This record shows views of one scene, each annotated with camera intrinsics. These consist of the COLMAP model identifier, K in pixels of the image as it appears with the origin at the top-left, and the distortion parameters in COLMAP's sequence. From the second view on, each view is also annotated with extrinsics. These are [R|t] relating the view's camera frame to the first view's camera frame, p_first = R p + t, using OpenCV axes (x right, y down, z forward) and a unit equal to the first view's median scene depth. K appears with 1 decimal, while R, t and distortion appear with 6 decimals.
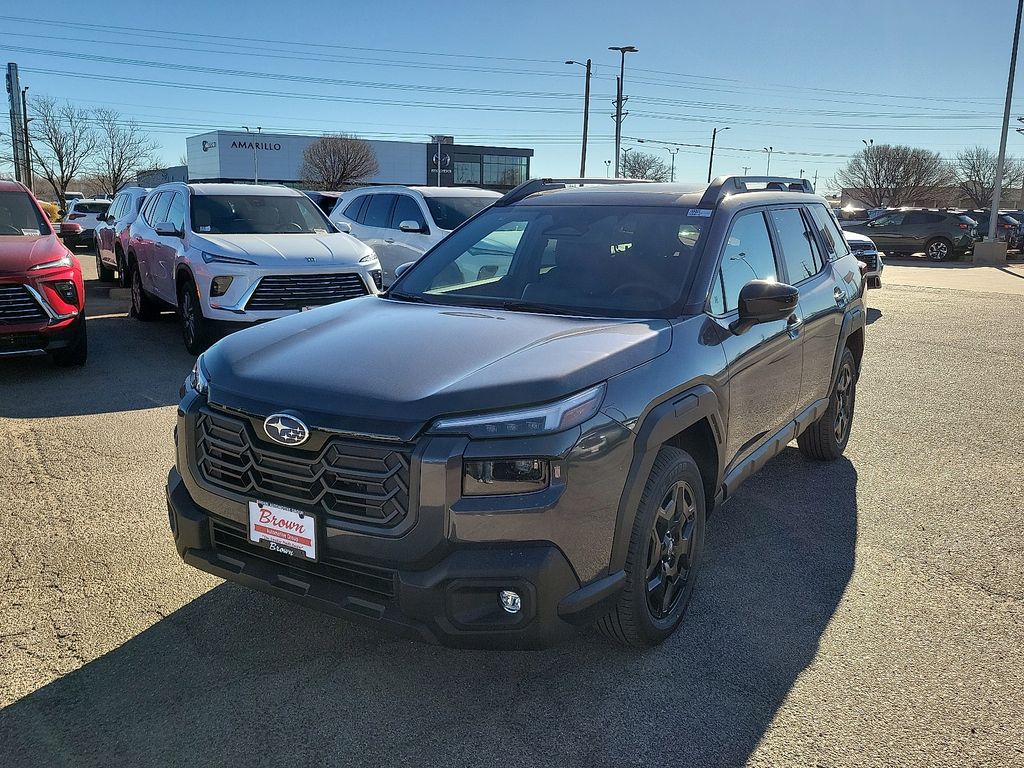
lens RADIAL K [[851.4, 0, 512.0], [0, 851.4, 384.0], [0, 0, 1]] dist [0.071222, -0.055224]
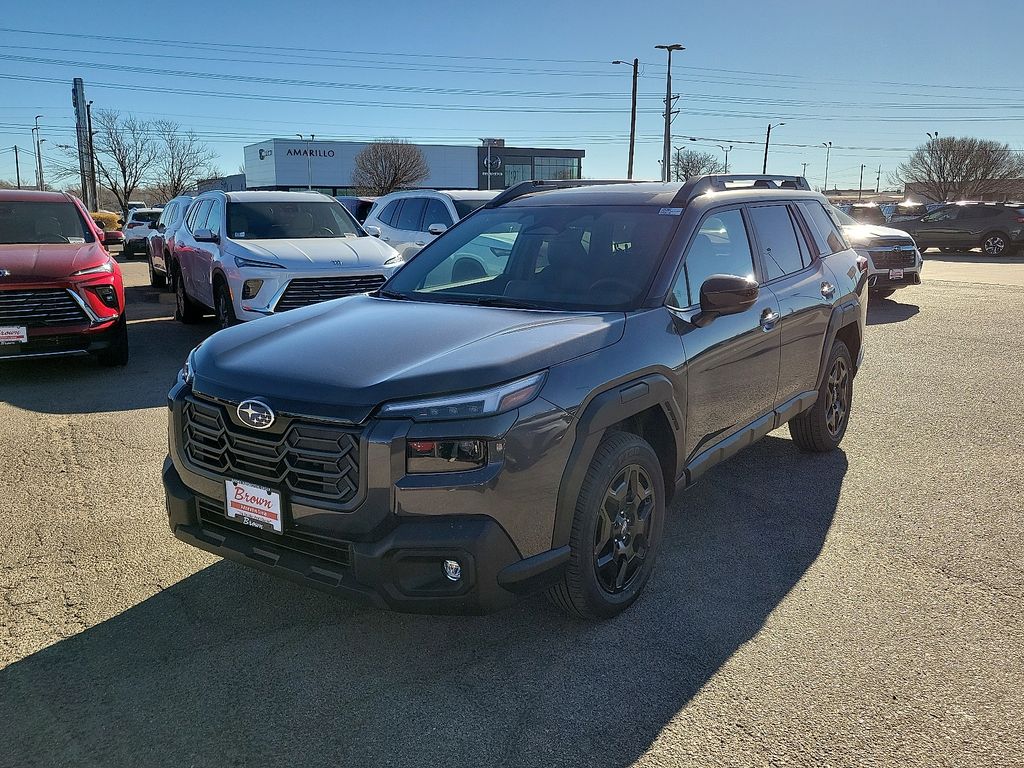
lens RADIAL K [[851.4, 0, 512.0], [0, 851.4, 384.0], [0, 0, 1]] dist [0.071222, -0.055224]
pose [[0.998181, -0.004801, -0.060104, 0.096522], [0.004681, 0.999987, -0.002142, 0.013208], [0.060114, 0.001857, 0.998190, -0.058385]]
